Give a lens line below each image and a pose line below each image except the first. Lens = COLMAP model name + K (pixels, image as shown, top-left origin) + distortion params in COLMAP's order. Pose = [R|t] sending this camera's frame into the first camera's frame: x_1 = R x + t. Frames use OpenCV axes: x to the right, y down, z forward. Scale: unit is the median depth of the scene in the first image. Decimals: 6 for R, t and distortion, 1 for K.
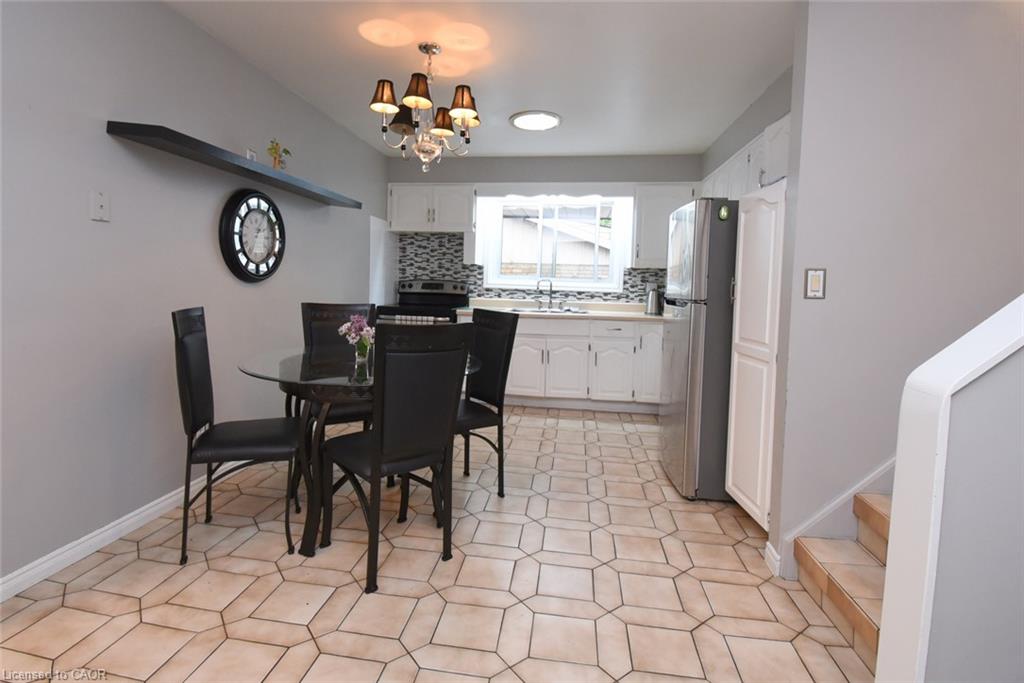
lens RADIAL K [[507.8, 0, 505.0], [0, 507.8, 317.0], [0, 0, 1]] dist [0.006822, -0.000452]
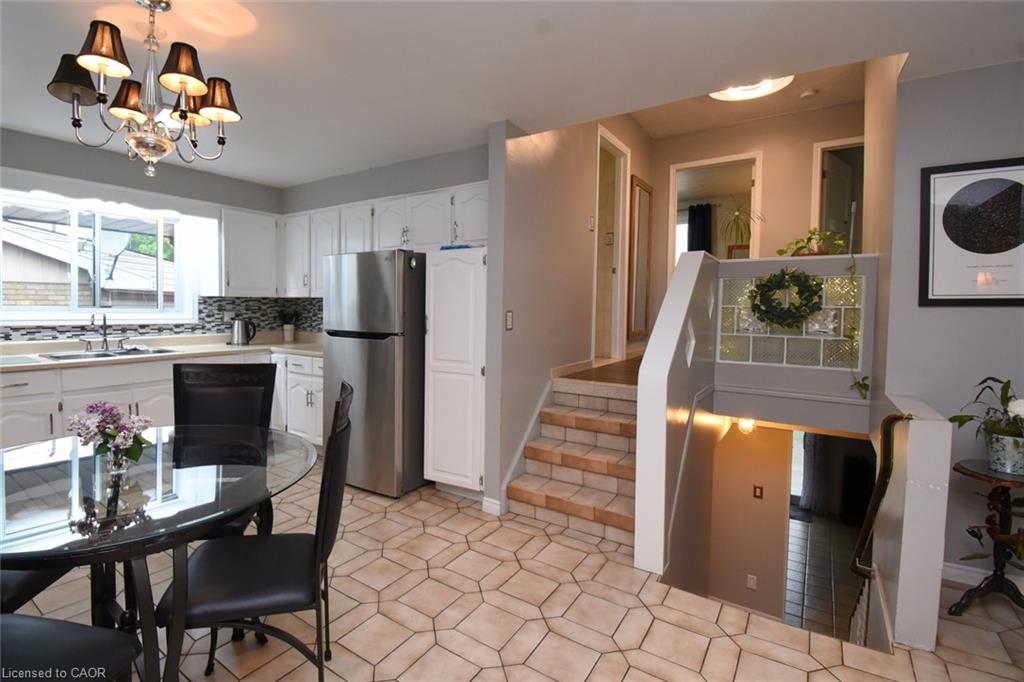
lens RADIAL K [[463.5, 0, 509.3], [0, 463.5, 333.6], [0, 0, 1]] dist [0.002459, -0.001022]
pose [[0.437571, -0.070885, 0.896385, -0.447476], [0.059843, 0.996973, 0.049627, -0.063729], [-0.897190, 0.031927, 0.440489, 0.249113]]
